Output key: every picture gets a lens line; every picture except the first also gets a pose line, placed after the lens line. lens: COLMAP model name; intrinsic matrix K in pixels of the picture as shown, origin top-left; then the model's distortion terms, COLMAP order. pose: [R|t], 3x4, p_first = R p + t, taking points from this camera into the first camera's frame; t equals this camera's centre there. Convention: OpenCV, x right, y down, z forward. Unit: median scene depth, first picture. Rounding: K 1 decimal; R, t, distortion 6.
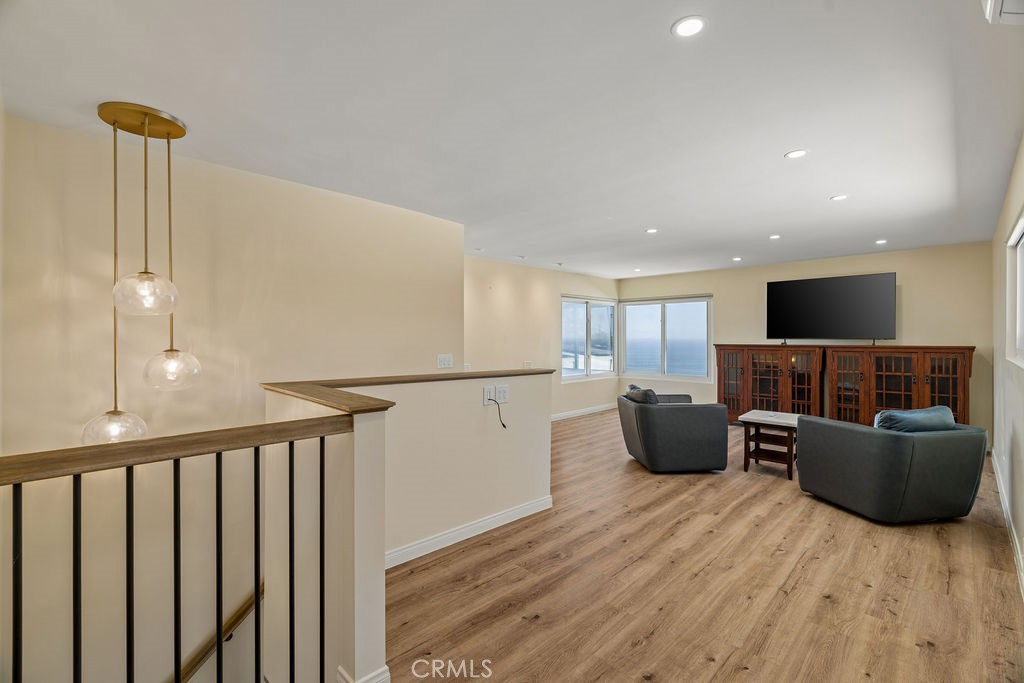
lens RADIAL K [[467.3, 0, 509.4], [0, 467.3, 340.3], [0, 0, 1]] dist [-0.003253, 0.001875]
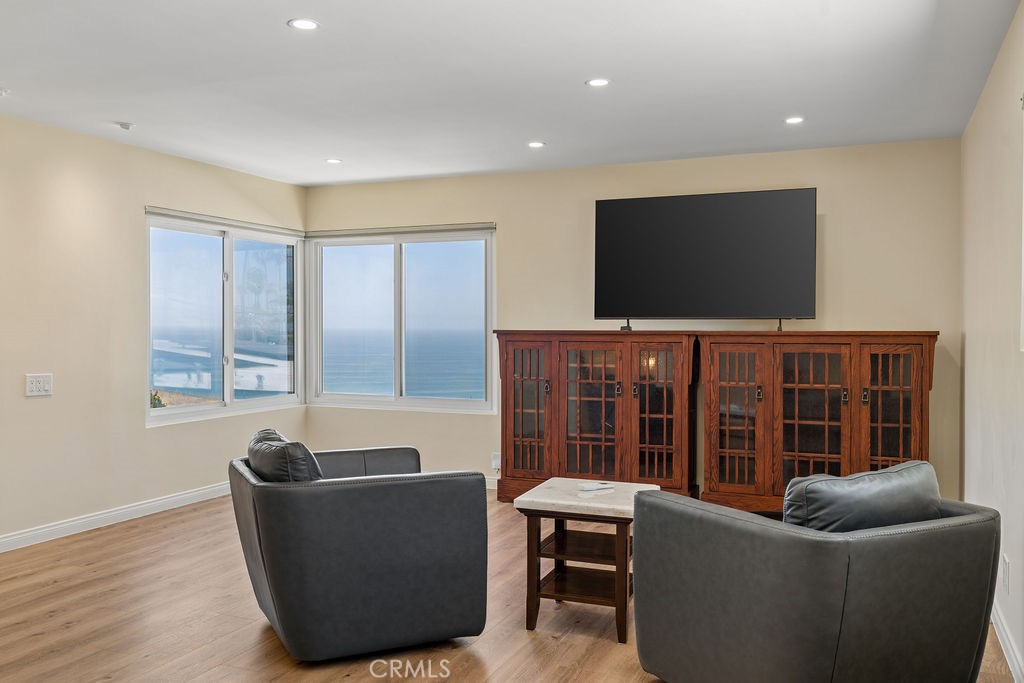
lens RADIAL K [[884.8, 0, 511.6], [0, 884.8, 341.6], [0, 0, 1]] dist [0.021967, 0.001730]
pose [[0.929947, -0.004097, 0.367670, 0.158548], [0.000074, 0.999940, 0.010955, 0.011981], [-0.367693, -0.010161, 0.929892, 0.215266]]
